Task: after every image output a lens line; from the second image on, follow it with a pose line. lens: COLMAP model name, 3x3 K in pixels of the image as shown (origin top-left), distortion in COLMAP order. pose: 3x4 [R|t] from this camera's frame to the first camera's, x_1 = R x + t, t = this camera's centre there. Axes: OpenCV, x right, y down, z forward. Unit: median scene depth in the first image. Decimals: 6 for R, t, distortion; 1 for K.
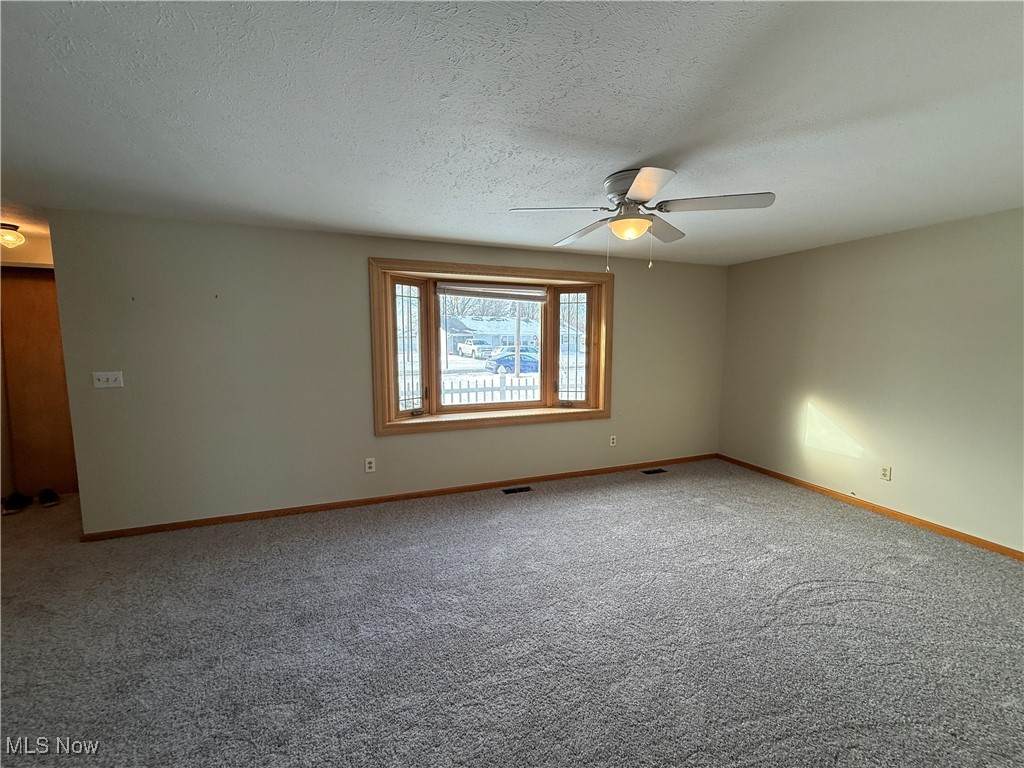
lens RADIAL K [[406.2, 0, 507.3], [0, 406.2, 388.8], [0, 0, 1]] dist [0.004406, 0.000386]
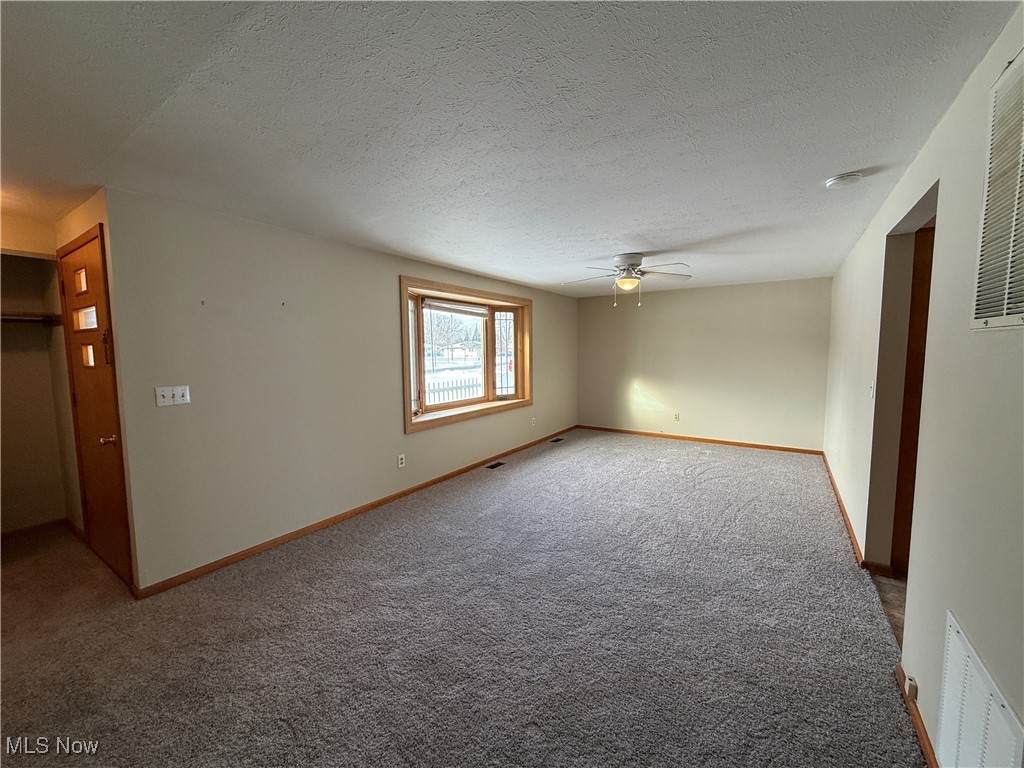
lens RADIAL K [[406.2, 0, 510.4], [0, 406.2, 391.3], [0, 0, 1]] dist [0.004406, 0.000386]
pose [[0.810976, -0.068483, 0.581057, -0.618143], [0.080490, 0.996742, 0.005137, 0.013986], [-0.579516, 0.042603, 0.813847, -0.067589]]
